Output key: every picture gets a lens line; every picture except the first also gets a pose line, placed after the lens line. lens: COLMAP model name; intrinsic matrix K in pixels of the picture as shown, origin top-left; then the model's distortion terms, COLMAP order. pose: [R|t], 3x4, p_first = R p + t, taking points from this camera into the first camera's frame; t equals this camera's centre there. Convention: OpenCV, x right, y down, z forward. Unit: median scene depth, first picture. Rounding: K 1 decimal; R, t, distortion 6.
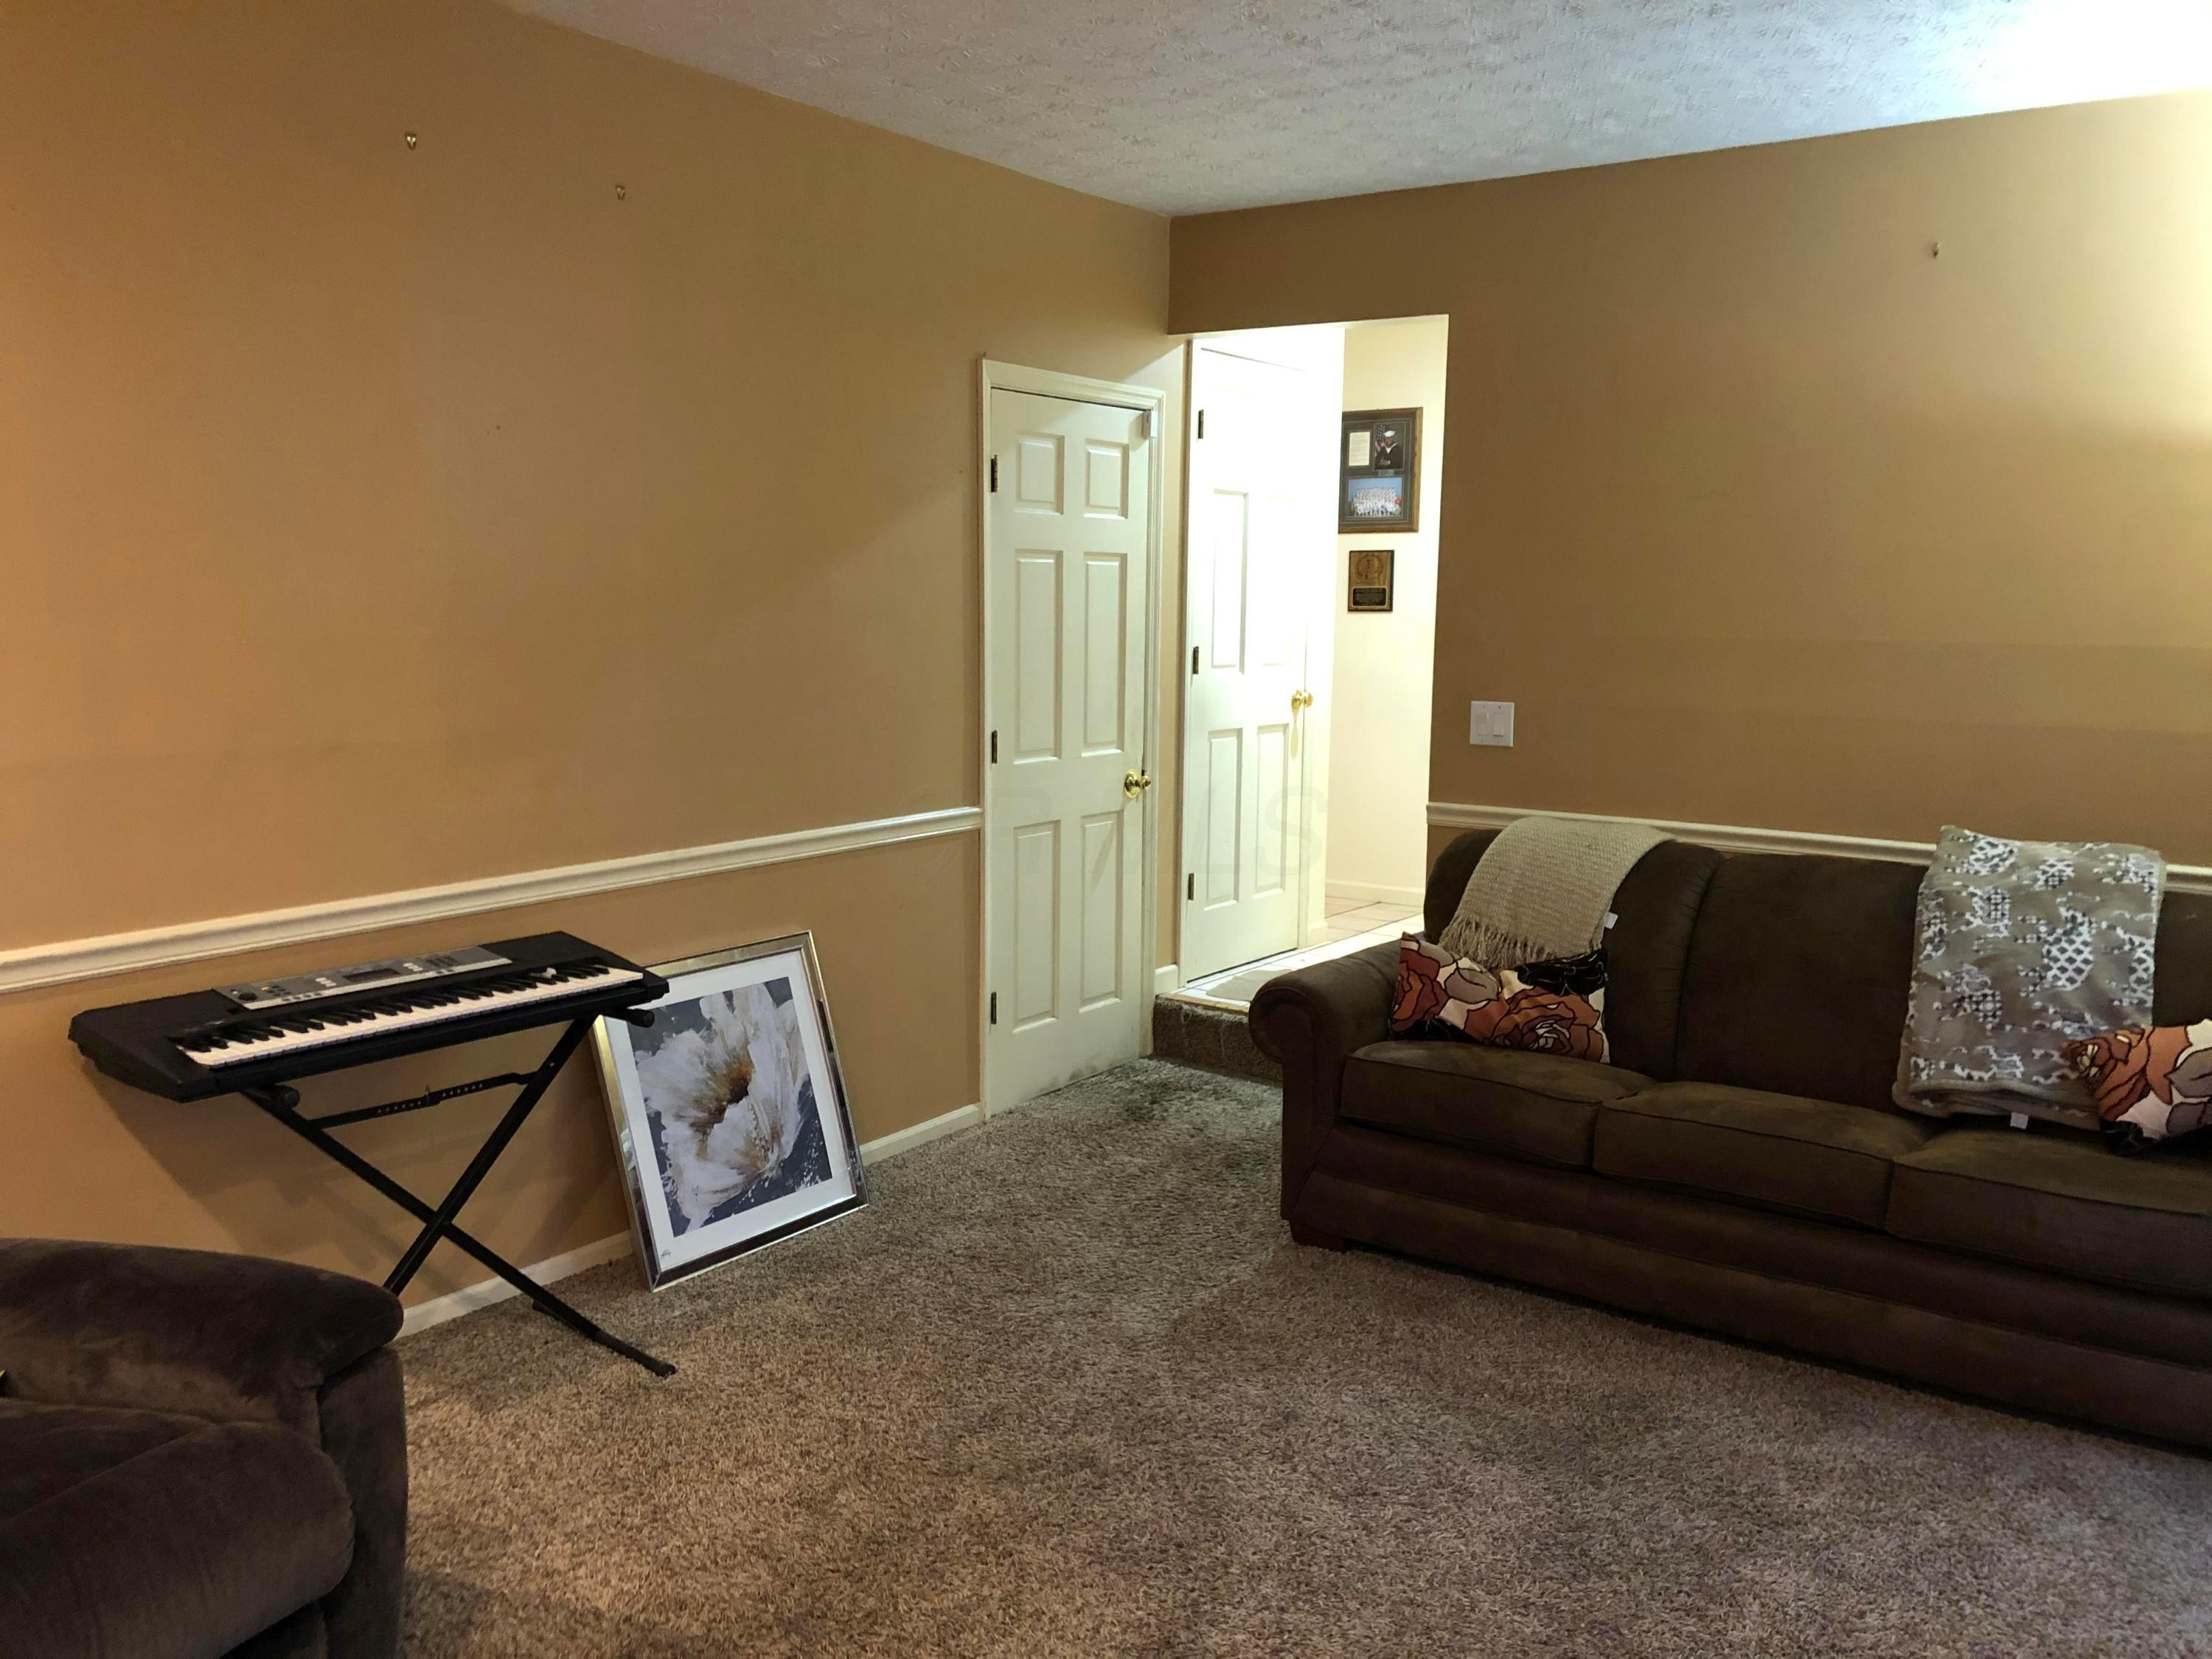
lens RADIAL K [[1800.9, 0, 1115.9], [0, 1800.9, 824.9], [0, 0, 1]] dist [0.044985, -0.035391]
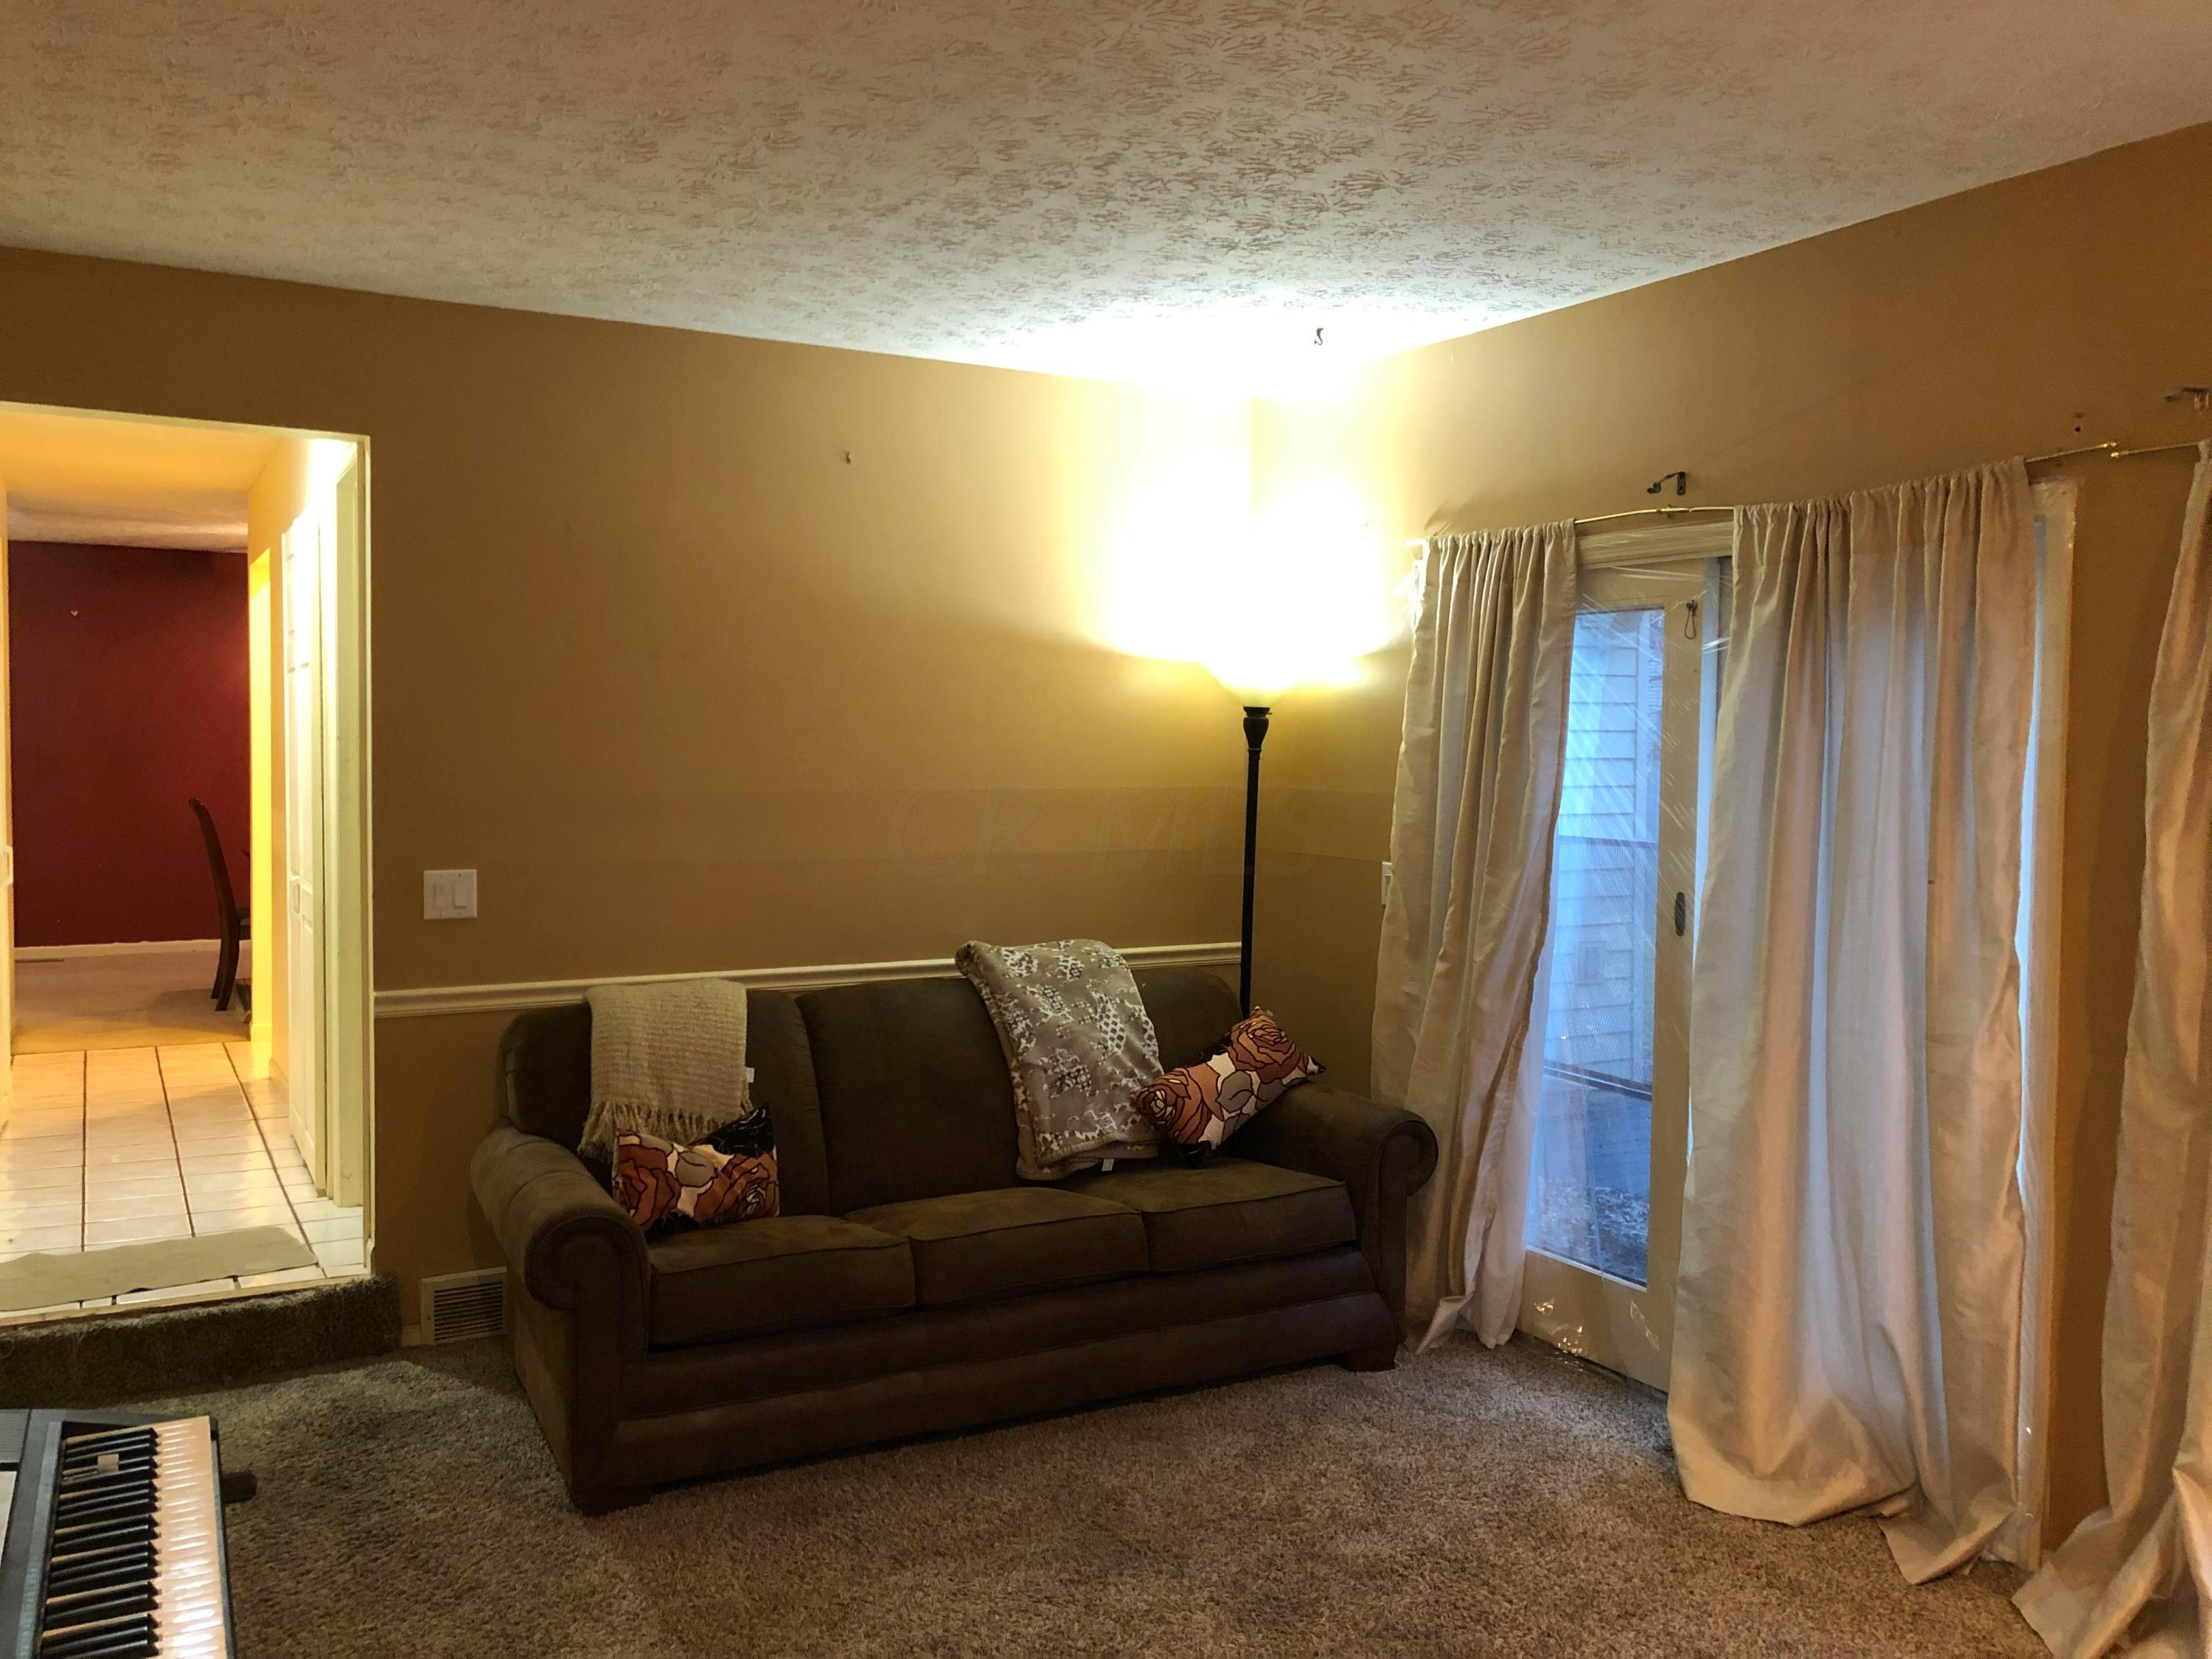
lens RADIAL K [[1800.9, 0, 1110.7], [0, 1800.9, 832.8], [0, 0, 1]] dist [0.044985, -0.035391]
pose [[0.455614, -0.057487, 0.888319, -0.578774], [0.120056, 0.992764, 0.002670, -0.065688], [-0.882044, 0.105431, 0.459219, 0.399184]]
